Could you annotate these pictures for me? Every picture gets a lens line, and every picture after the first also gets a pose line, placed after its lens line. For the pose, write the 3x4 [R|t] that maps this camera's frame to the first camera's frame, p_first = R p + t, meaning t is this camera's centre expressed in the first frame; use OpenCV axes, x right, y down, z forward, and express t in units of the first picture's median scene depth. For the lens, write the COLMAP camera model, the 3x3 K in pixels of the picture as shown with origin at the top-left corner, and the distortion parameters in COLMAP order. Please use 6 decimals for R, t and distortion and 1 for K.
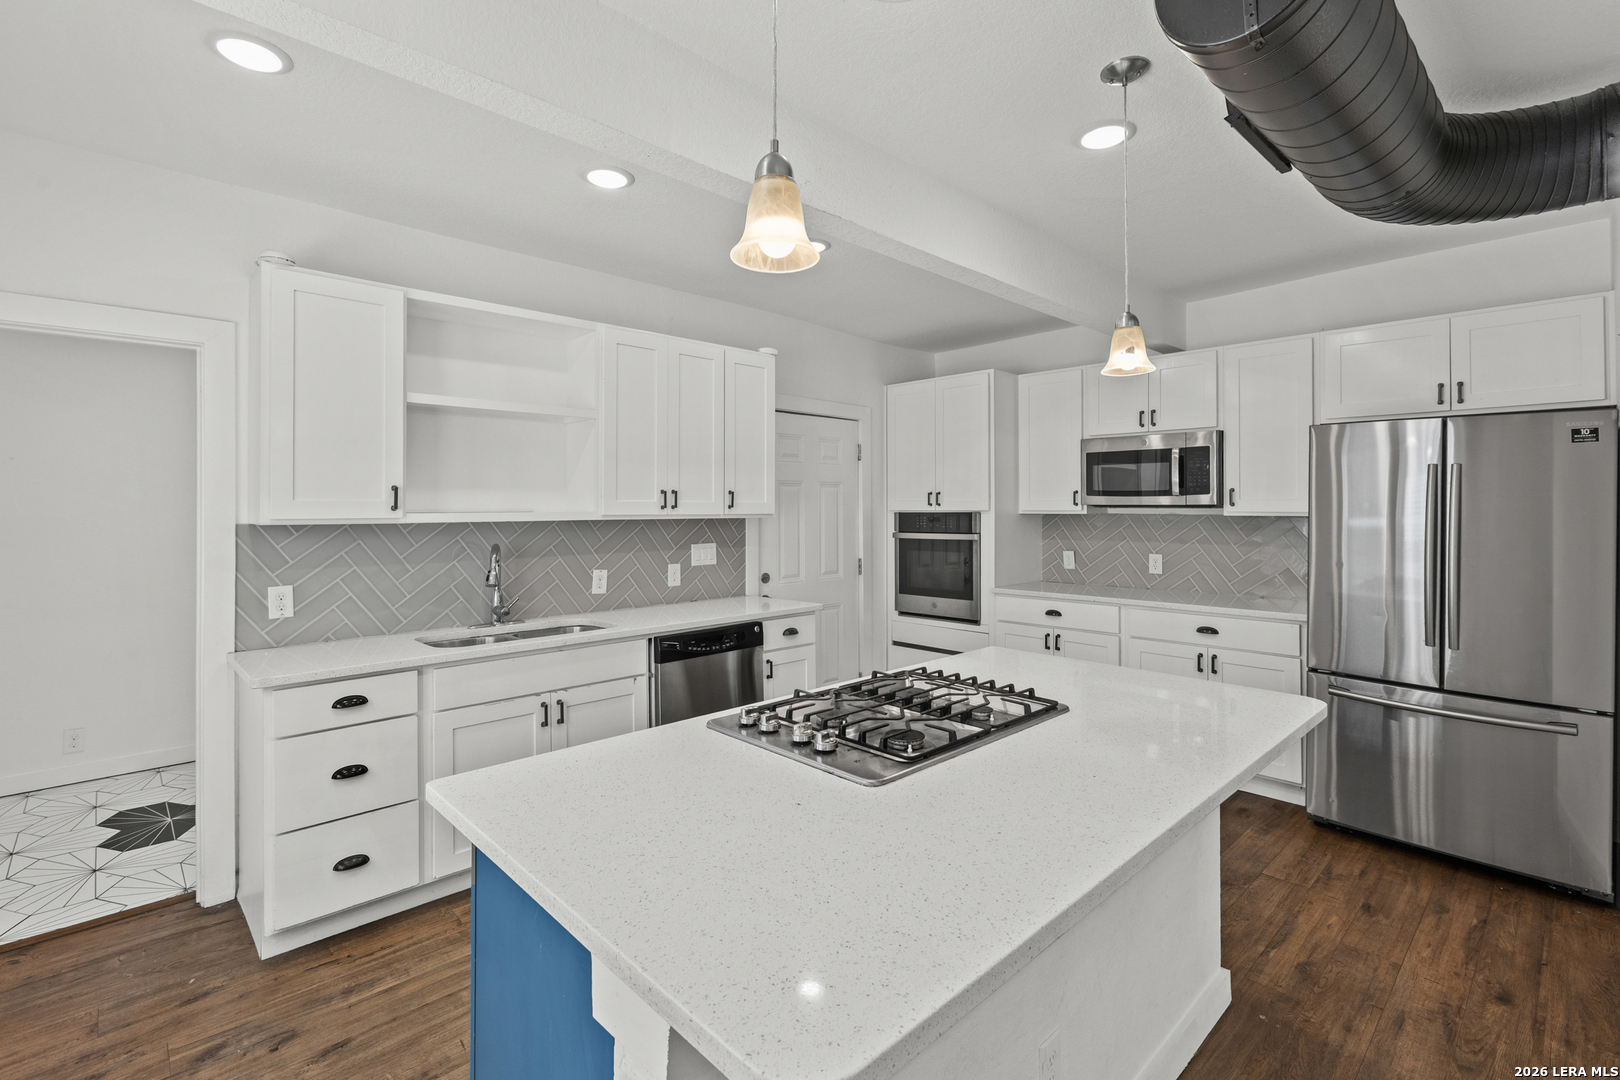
lens RADIAL K [[741.9, 0, 797.6], [0, 741.9, 508.0], [0, 0, 1]] dist [-0.002625, -0.000701]
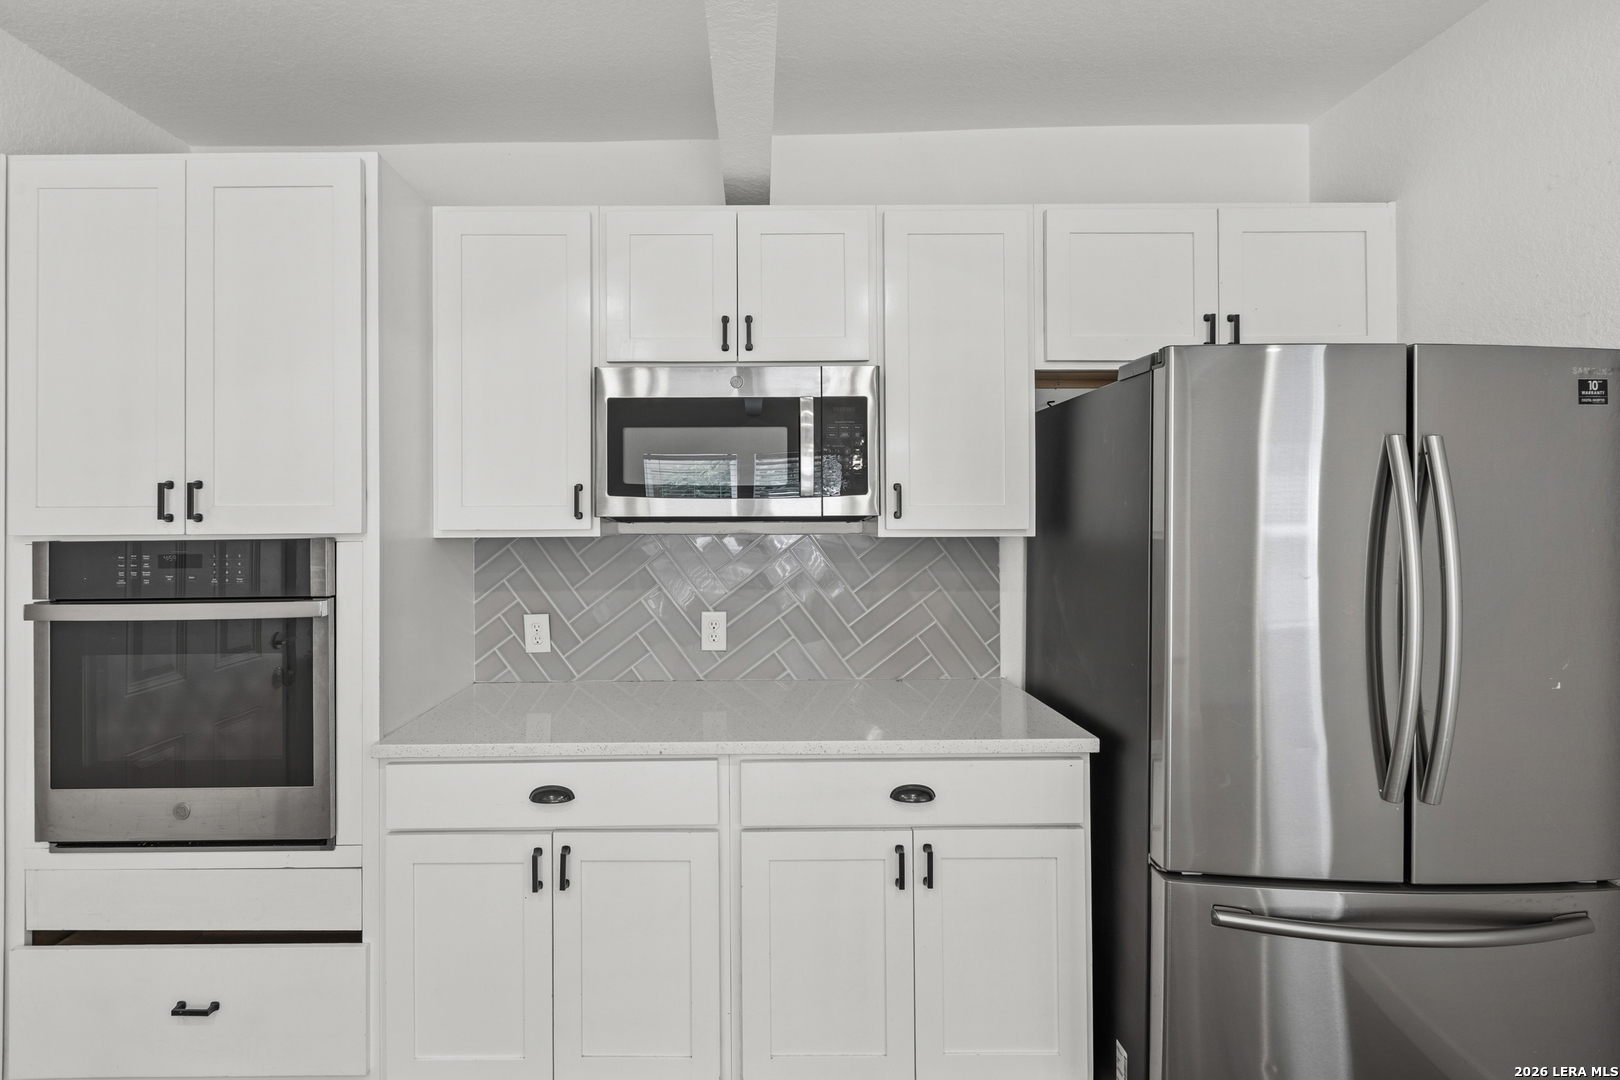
lens RADIAL K [[741.9, 0, 752.7], [0, 741.9, 509.2], [0, 0, 1]] dist [-0.002625, -0.000701]
pose [[0.684979, 0.001066, 0.728562, 0.126272], [0.005429, 0.999964, -0.006568, -0.005390], [-0.728543, 0.008454, 0.684948, 0.624409]]
